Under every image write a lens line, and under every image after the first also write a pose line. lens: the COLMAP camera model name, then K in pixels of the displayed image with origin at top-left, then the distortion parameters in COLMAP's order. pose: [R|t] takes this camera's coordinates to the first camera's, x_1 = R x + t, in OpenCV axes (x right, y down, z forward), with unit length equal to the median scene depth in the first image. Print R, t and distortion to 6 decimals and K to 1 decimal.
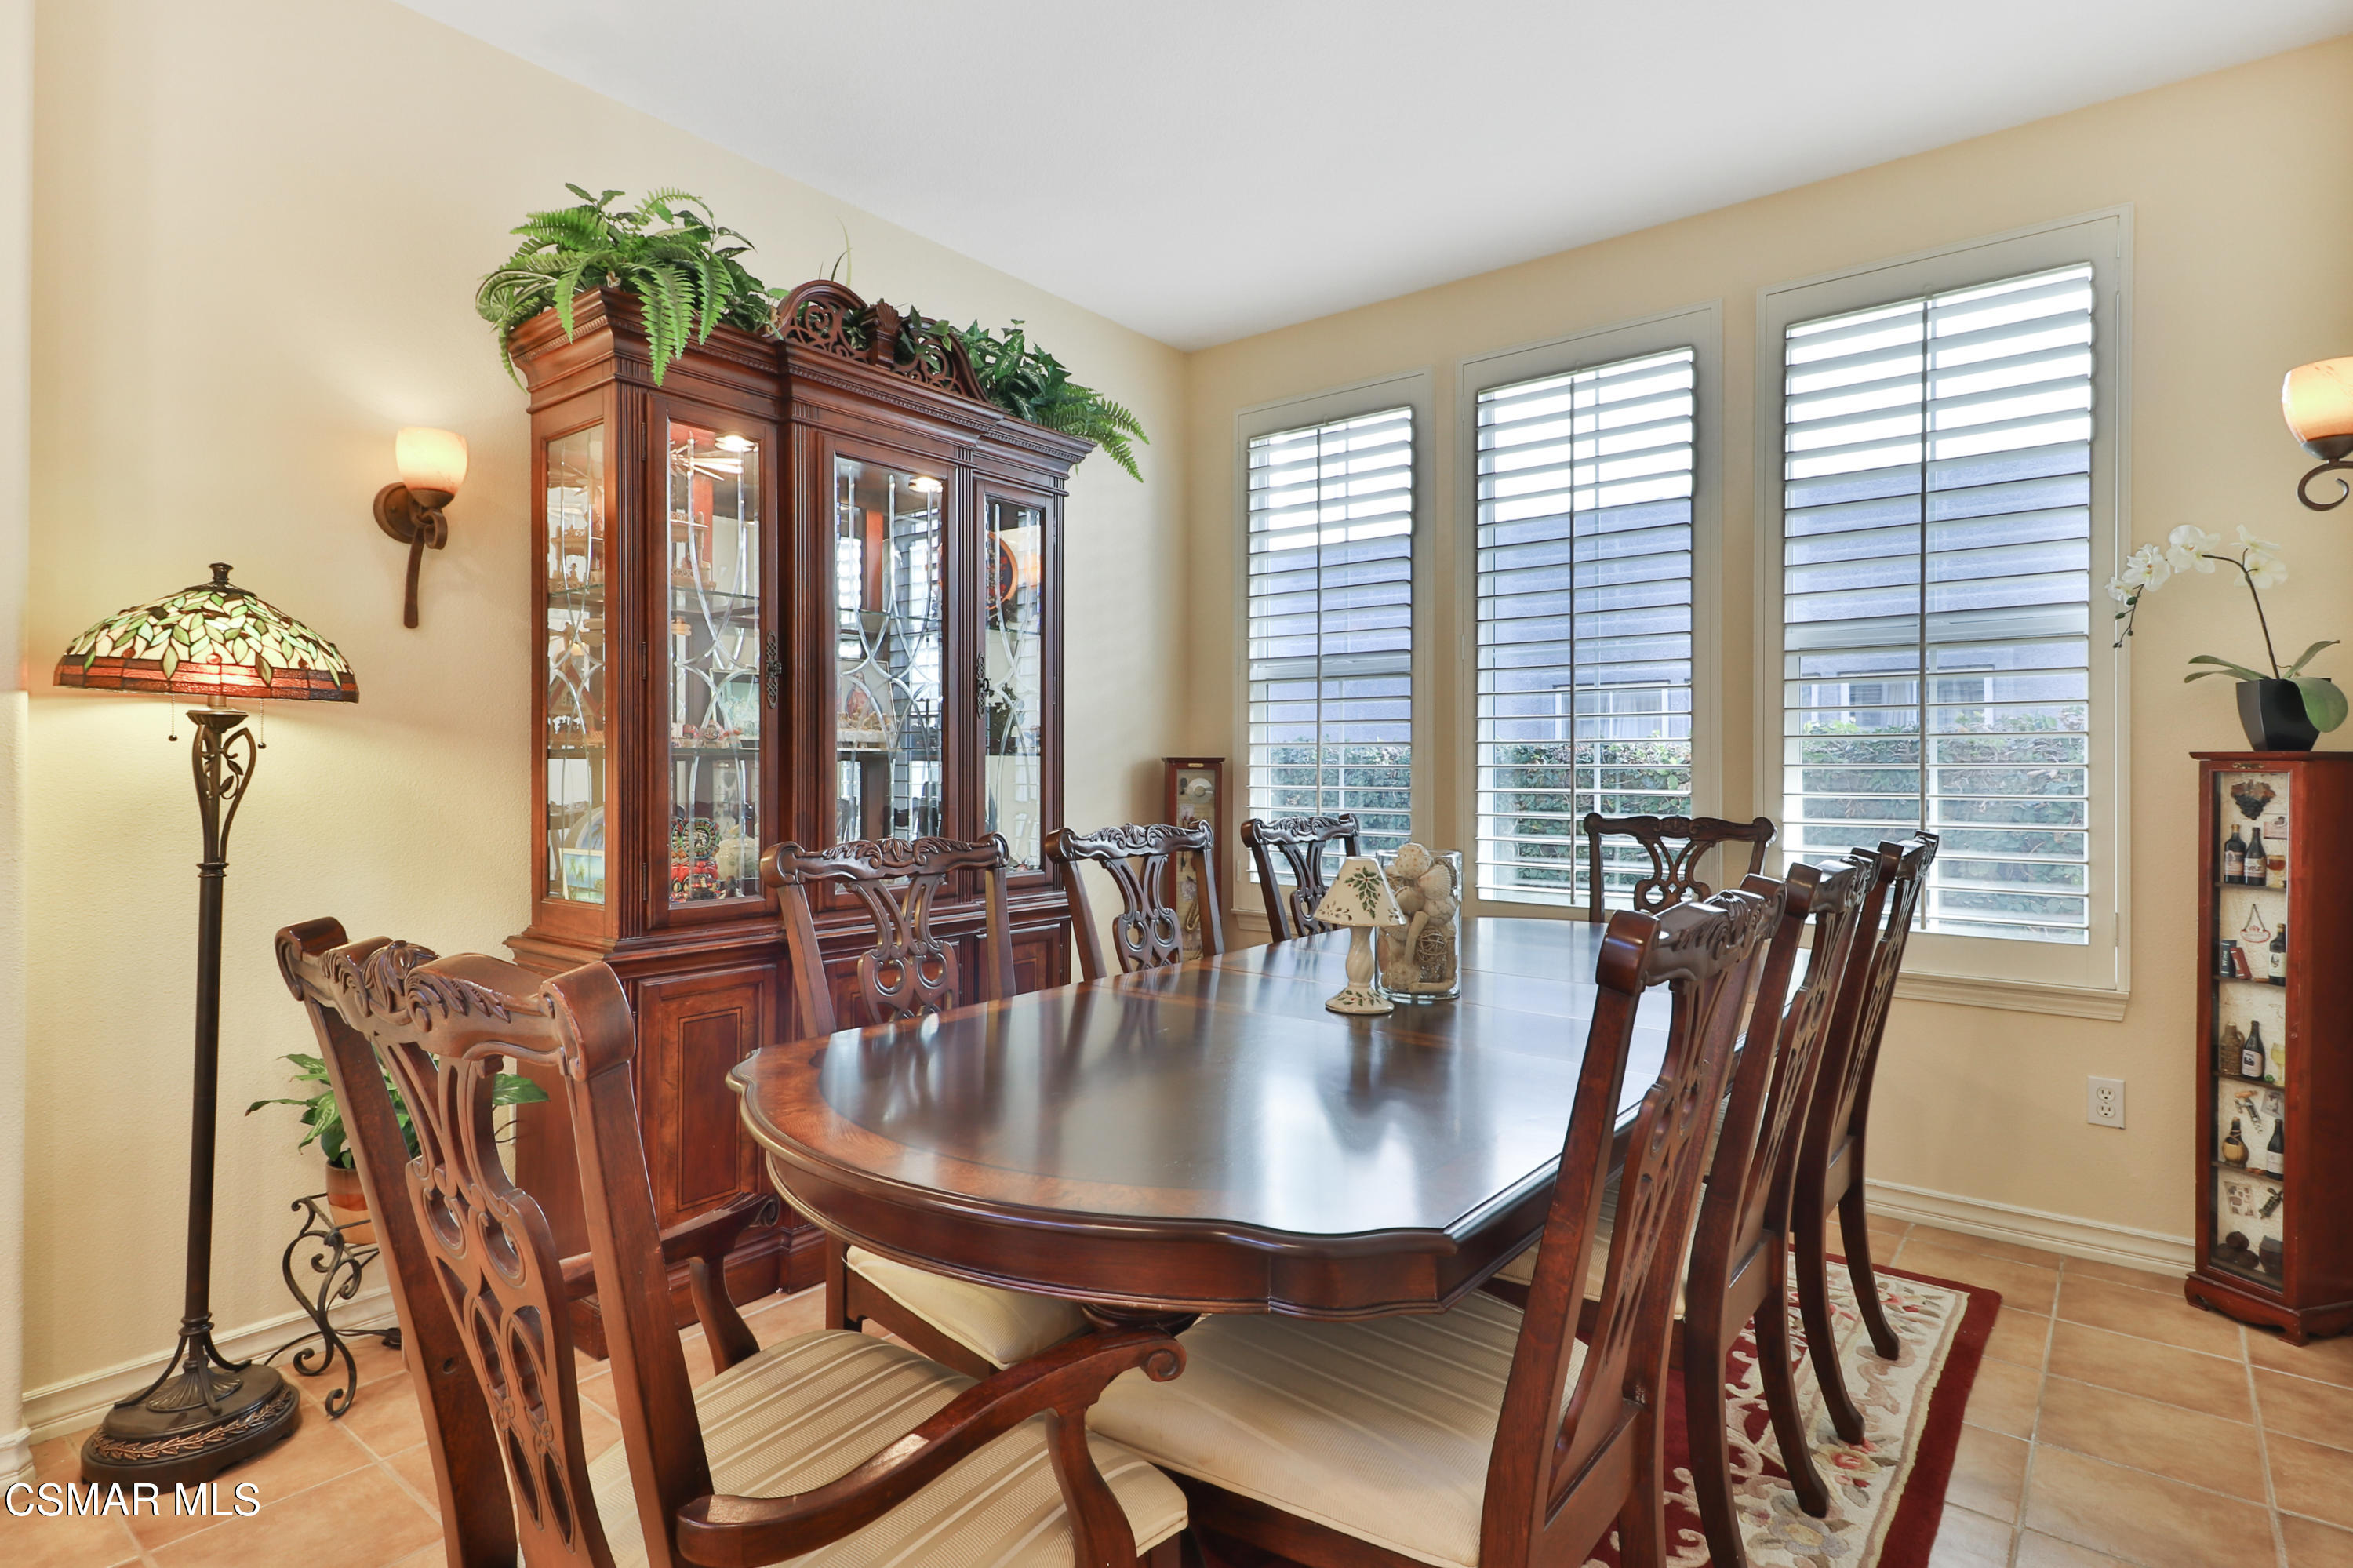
lens RADIAL K [[1198.9, 0, 1169.5], [0, 1198.9, 762.6], [0, 0, 1]] dist [0.030045, -0.013344]
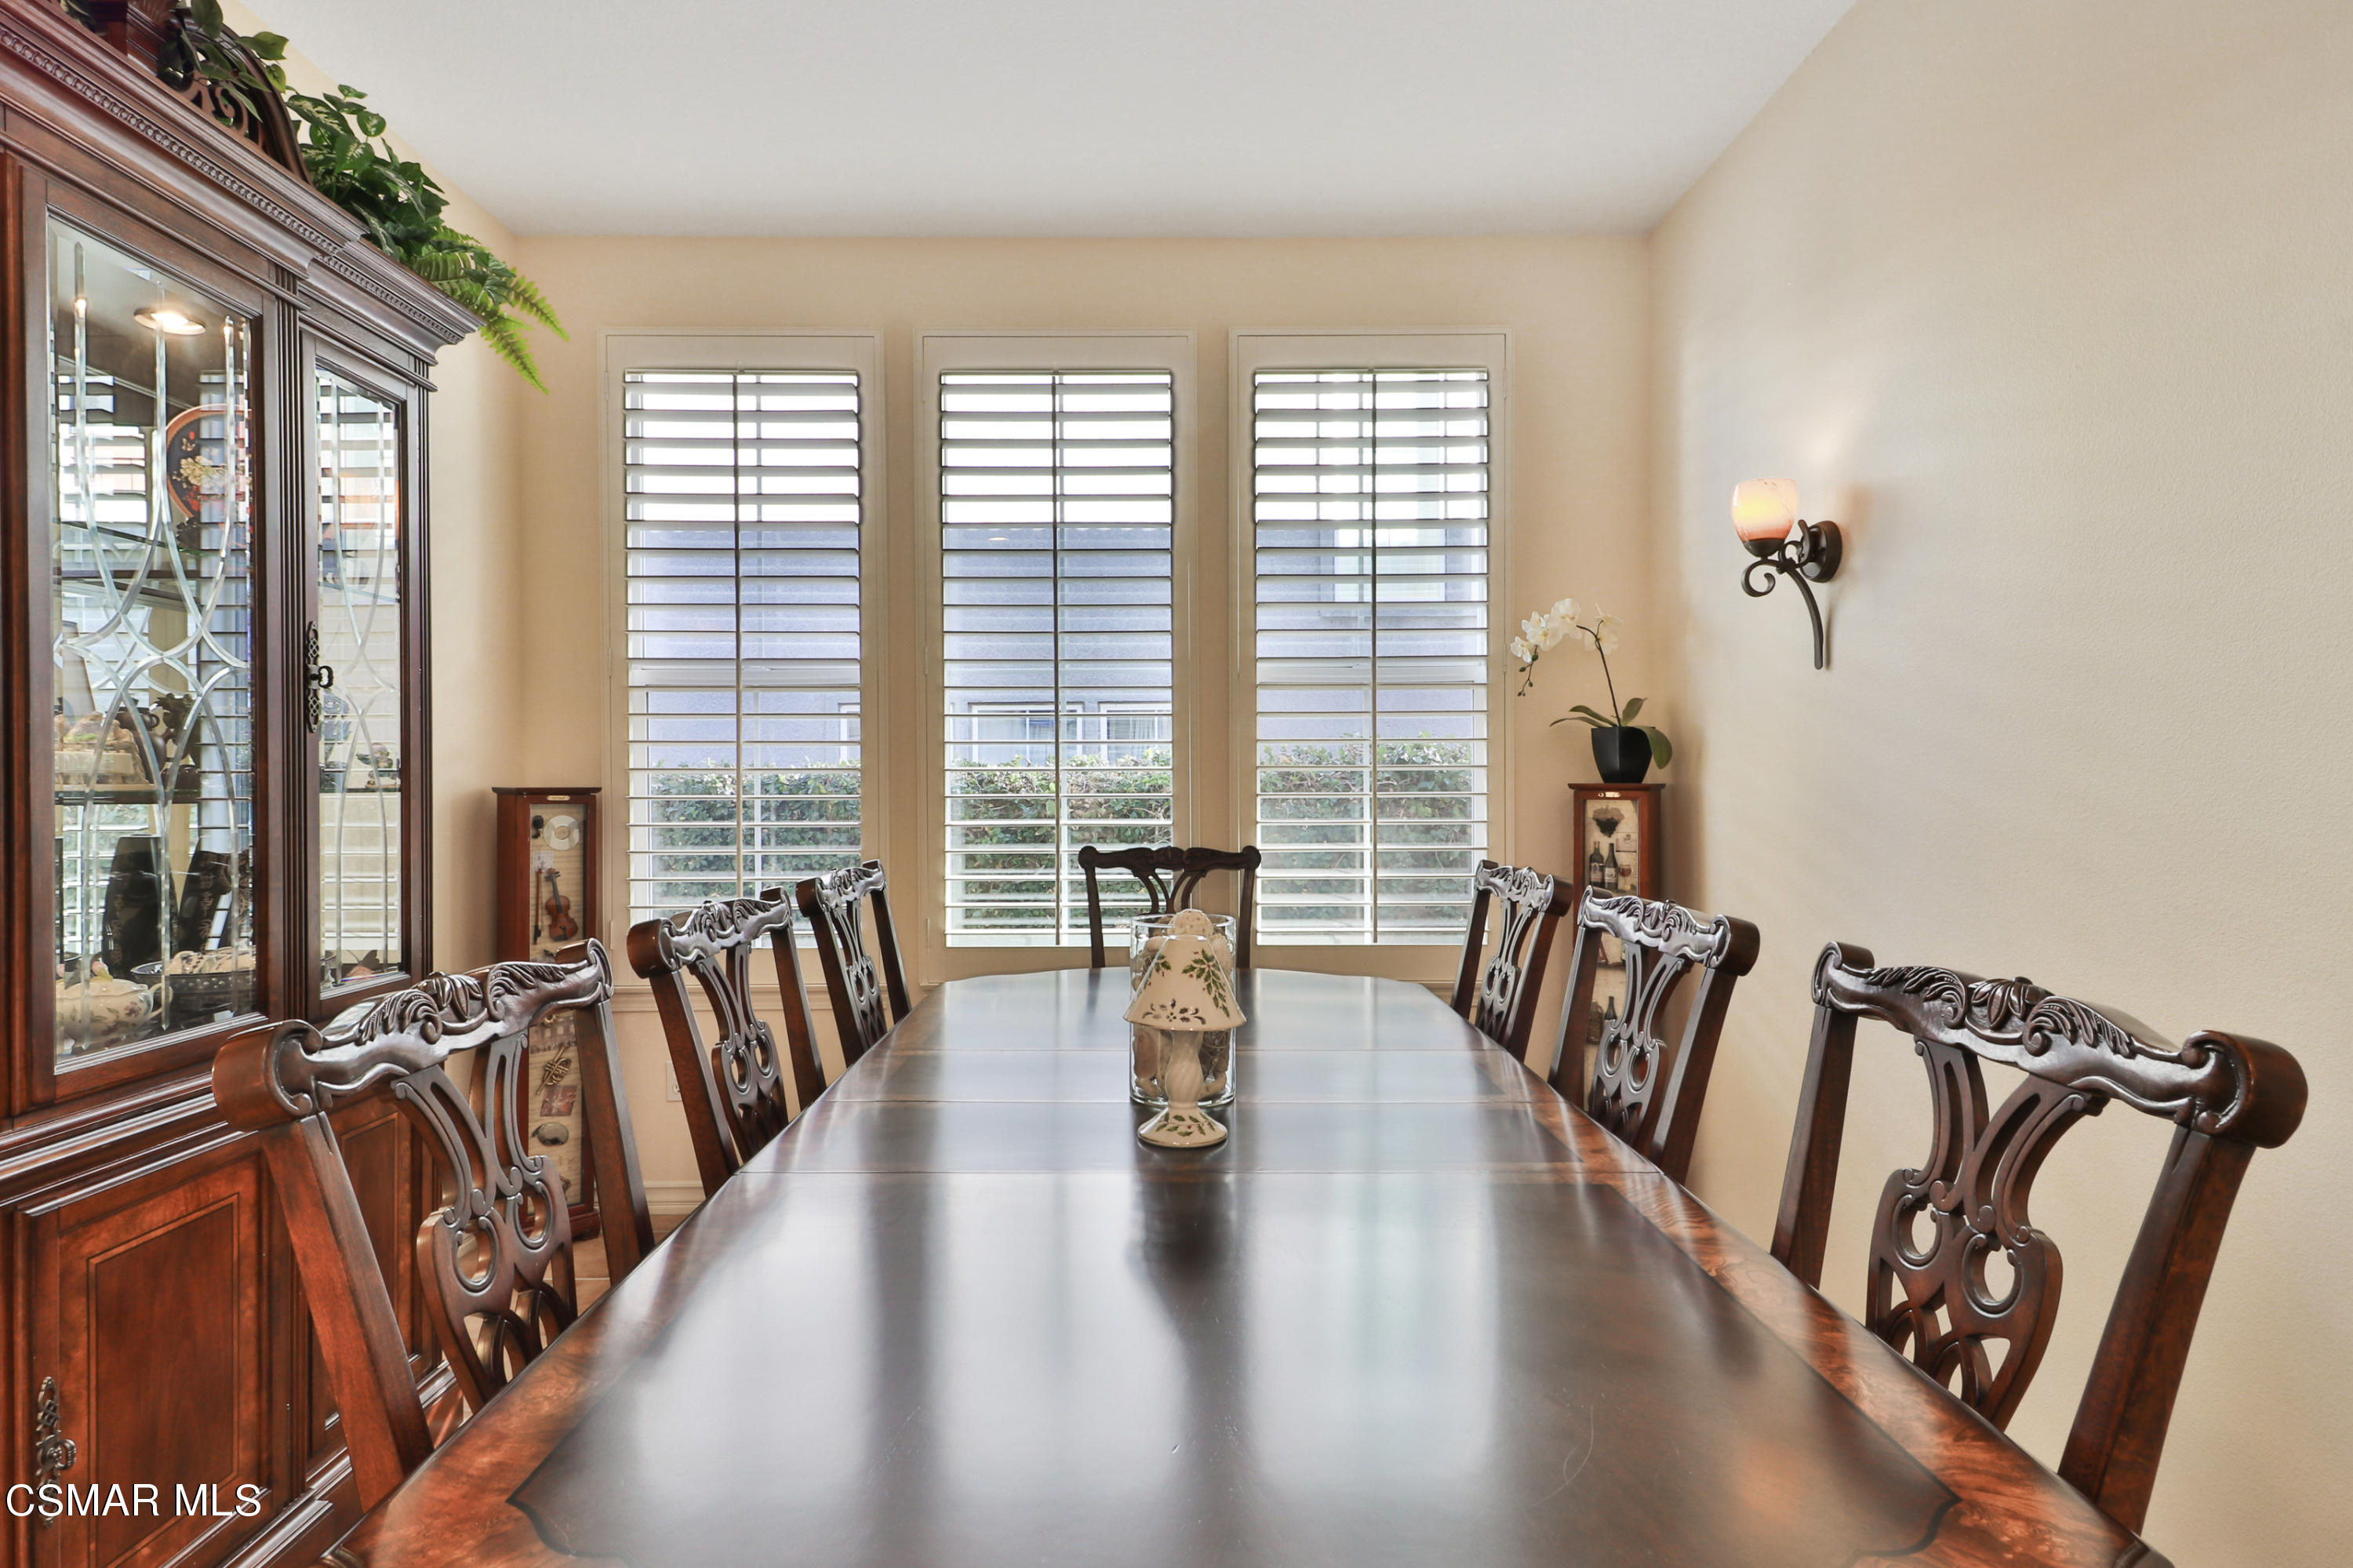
lens RADIAL K [[1268.6, 0, 1172.5], [0, 1268.6, 790.0], [0, 0, 1]] dist [0.075075, 0.002765]
pose [[0.780780, -0.000512, 0.624806, -0.196810], [0.001671, 0.999998, -0.001269, -0.000622], [-0.624804, 0.002035, 0.780779, 0.165683]]
